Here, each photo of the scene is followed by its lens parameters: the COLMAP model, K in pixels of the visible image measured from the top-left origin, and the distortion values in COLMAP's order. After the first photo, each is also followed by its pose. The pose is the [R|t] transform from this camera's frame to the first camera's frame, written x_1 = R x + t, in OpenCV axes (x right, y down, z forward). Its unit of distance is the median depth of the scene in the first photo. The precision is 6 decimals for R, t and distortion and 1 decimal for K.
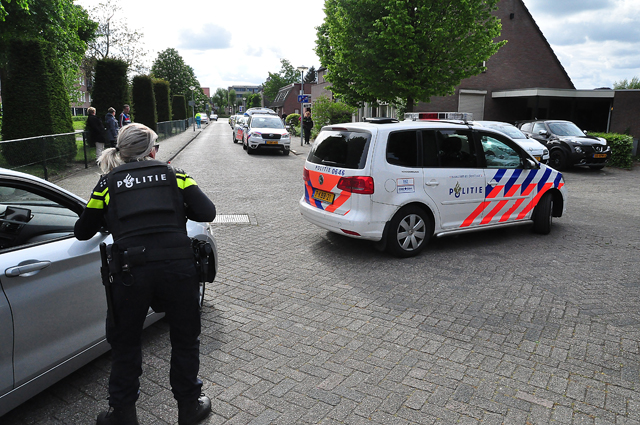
lens RADIAL K [[476.6, 0, 320.0], [0, 476.6, 212.5], [0, 0, 1]] dist [-0.068515, 0.005645]
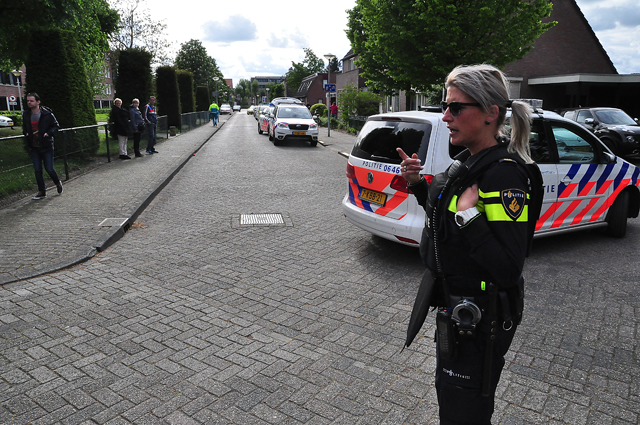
lens RADIAL K [[476.6, 0, 320.0], [0, 476.6, 212.5], [0, 0, 1]] dist [-0.068515, 0.005645]
pose [[0.998843, -0.000838, -0.048083, -0.022105], [0.001818, 0.999791, 0.020339, -0.011038], [0.048056, -0.020403, 0.998636, 0.061669]]
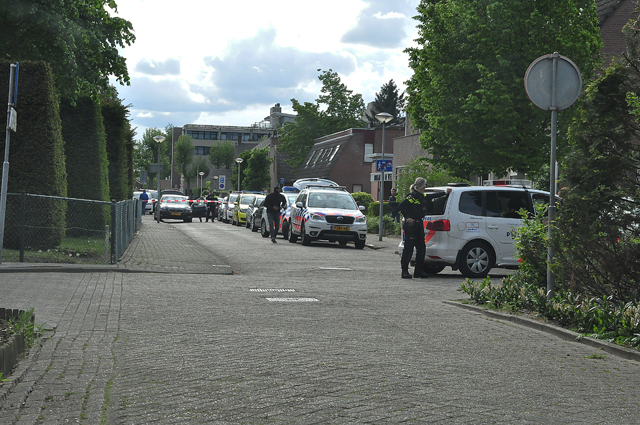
lens RADIAL K [[1253.4, 0, 320.0], [0, 1253.4, 212.5], [0, 0, 1]] dist [0.013350, 0.015670]
pose [[0.997462, 0.012374, -0.070117, -0.009351], [-0.025668, 0.981058, -0.192004, 0.294459], [0.066413, 0.193317, 0.978886, -1.276483]]
